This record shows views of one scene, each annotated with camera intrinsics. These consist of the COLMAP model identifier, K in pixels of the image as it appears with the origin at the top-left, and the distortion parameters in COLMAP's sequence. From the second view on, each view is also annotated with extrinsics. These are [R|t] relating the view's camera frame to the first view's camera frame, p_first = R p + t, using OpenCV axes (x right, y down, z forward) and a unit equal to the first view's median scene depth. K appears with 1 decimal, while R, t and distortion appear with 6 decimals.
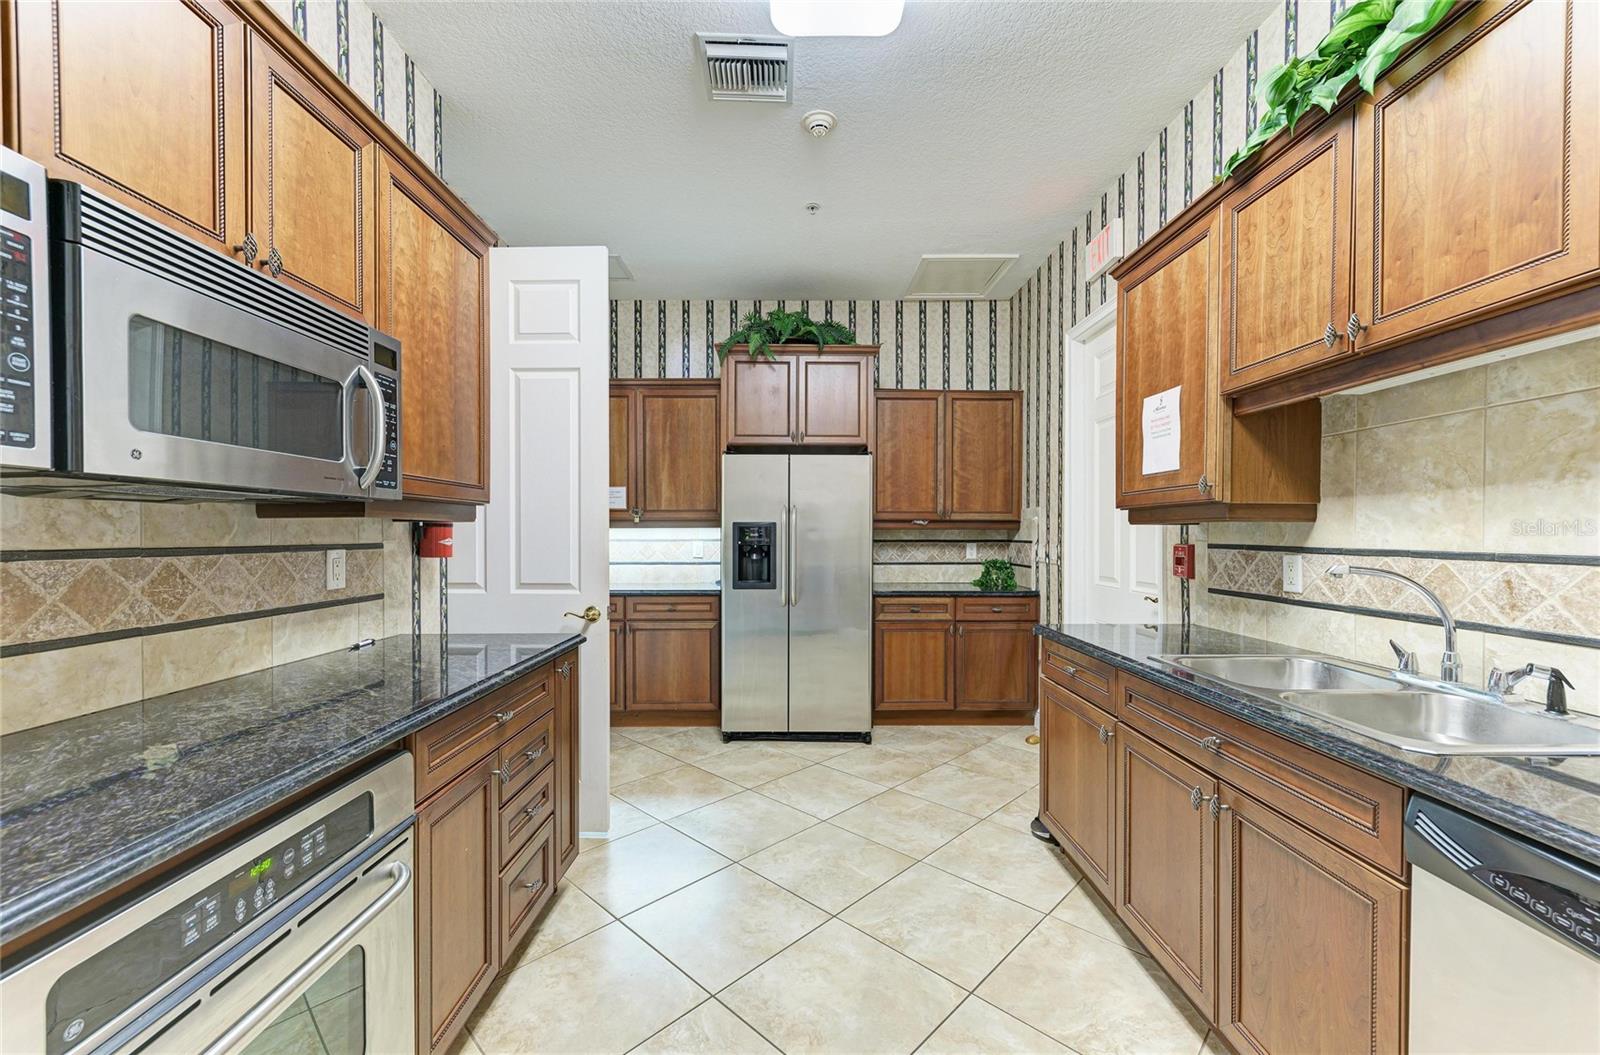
lens RADIAL K [[632.8, 0, 801.7], [0, 632.8, 534.2], [0, 0, 1]] dist [0.003214, 0.000293]
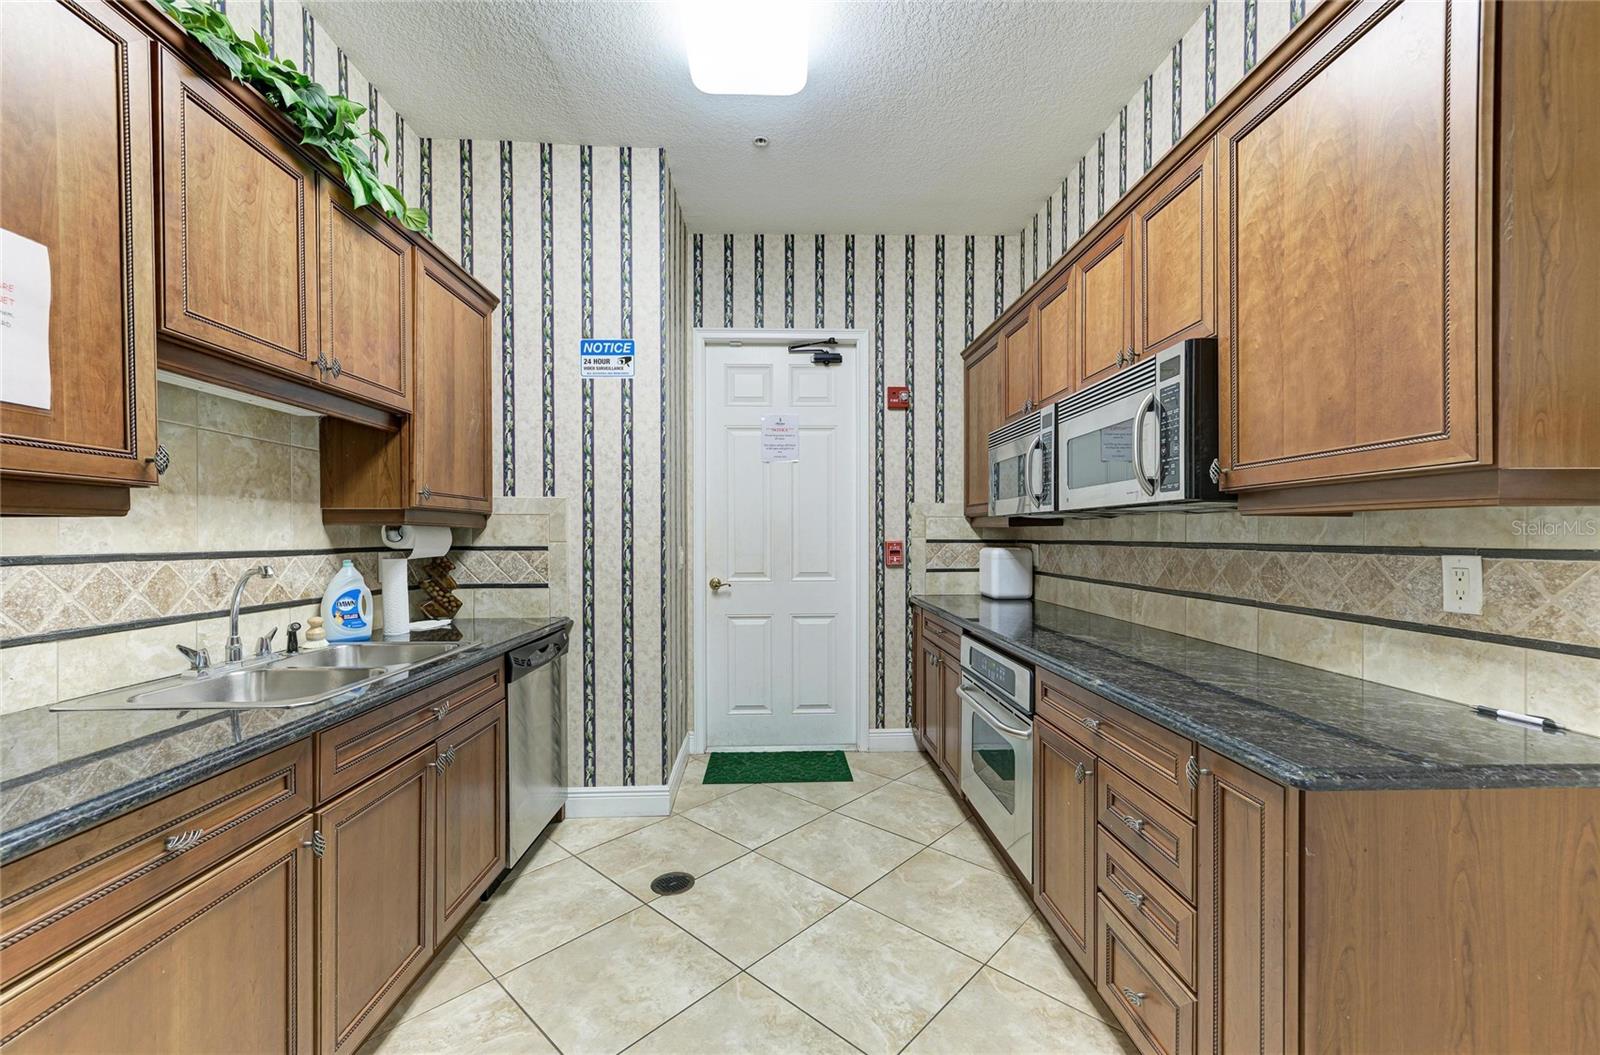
lens RADIAL K [[632.8, 0, 798.4], [0, 632.8, 537.4], [0, 0, 1]] dist [0.003214, 0.000293]
pose [[-0.999961, 0.002298, -0.008539, -0.016949], [0.002274, 0.999994, 0.002781, 0.001164], [0.008545, 0.002761, -0.999960, 2.118505]]
